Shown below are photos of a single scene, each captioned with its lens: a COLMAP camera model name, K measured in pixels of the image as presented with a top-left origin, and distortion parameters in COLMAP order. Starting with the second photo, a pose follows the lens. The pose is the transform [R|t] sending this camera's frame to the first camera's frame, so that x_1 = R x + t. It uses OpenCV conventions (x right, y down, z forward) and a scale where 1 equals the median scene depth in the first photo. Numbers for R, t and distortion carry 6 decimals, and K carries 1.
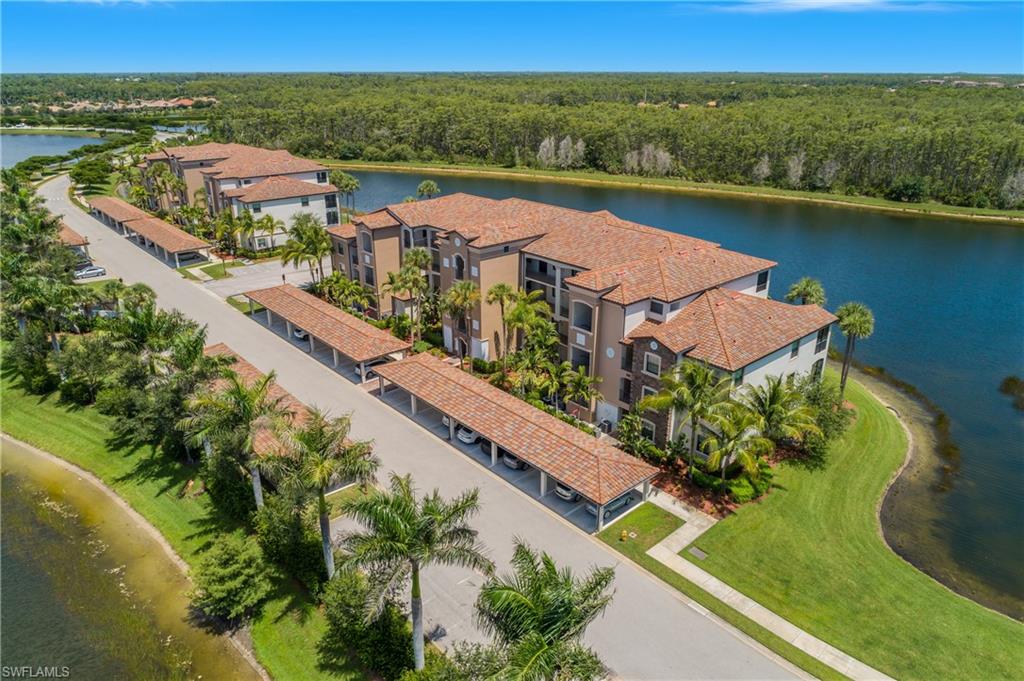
lens RADIAL K [[685.7, 0, 512.0], [0, 685.7, 340.5], [0, 0, 1]] dist [-0.006380, 0.002173]
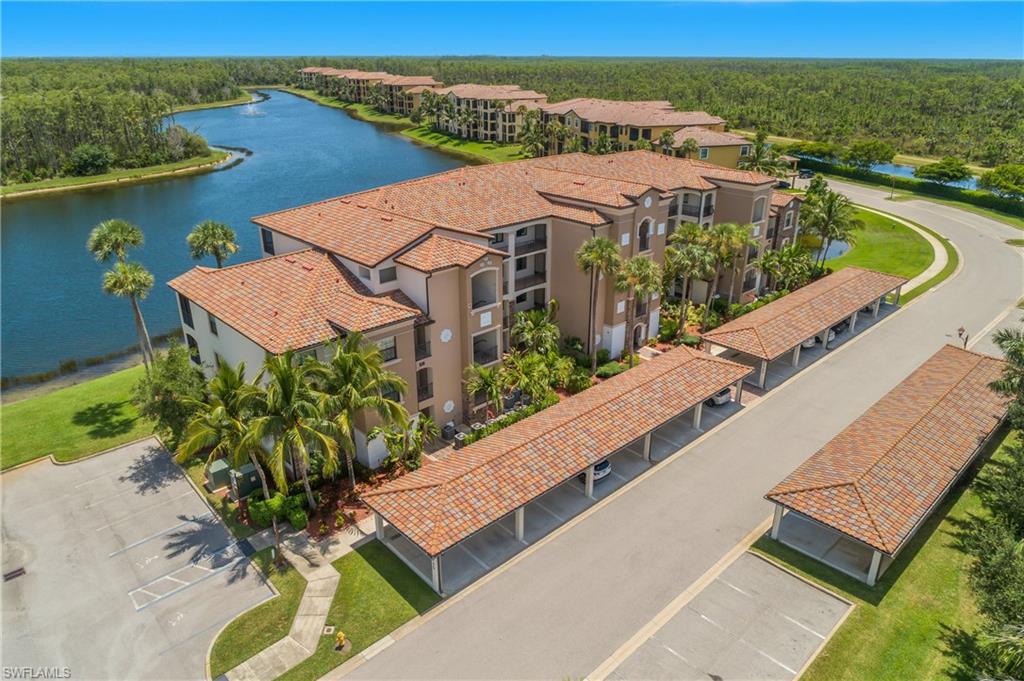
lens RADIAL K [[685.7, 0, 512.0], [0, 685.7, 340.5], [0, 0, 1]] dist [-0.006380, 0.002173]
pose [[-0.023134, -0.389381, 0.920786, -0.317432], [0.369861, 0.852350, 0.369733, -0.131676], [-0.928799, 0.349116, 0.124299, 0.408994]]
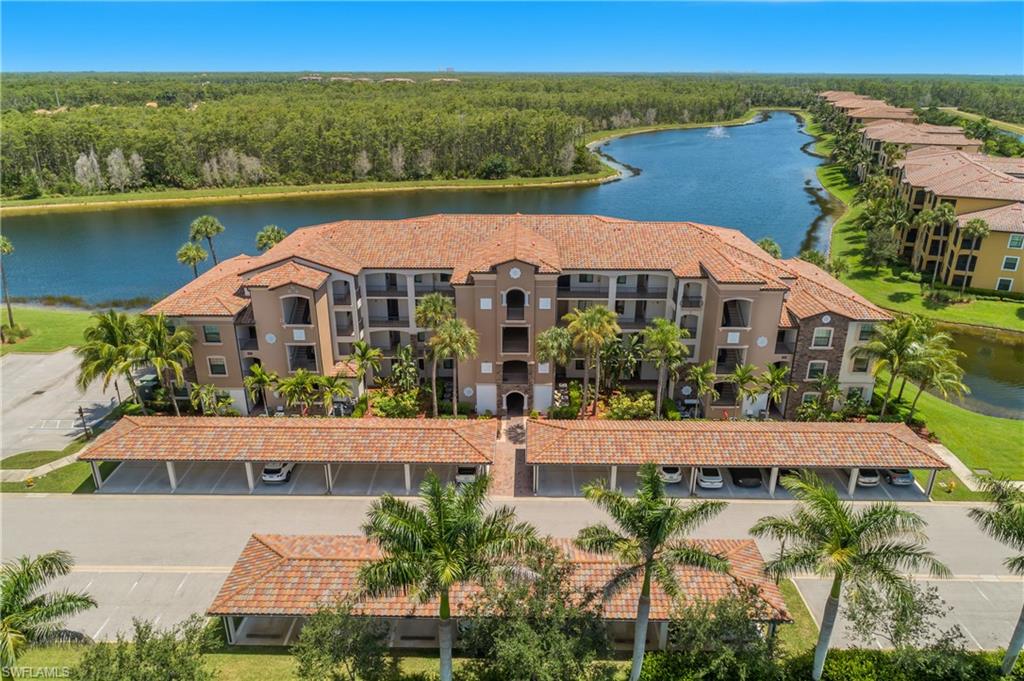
lens RADIAL K [[685.7, 0, 512.0], [0, 685.7, 340.5], [0, 0, 1]] dist [-0.006380, 0.002173]
pose [[0.677193, -0.273080, 0.683254, -0.236529], [0.272556, 0.955622, 0.111801, -0.058863], [-0.683464, 0.110514, 0.721570, 0.165783]]
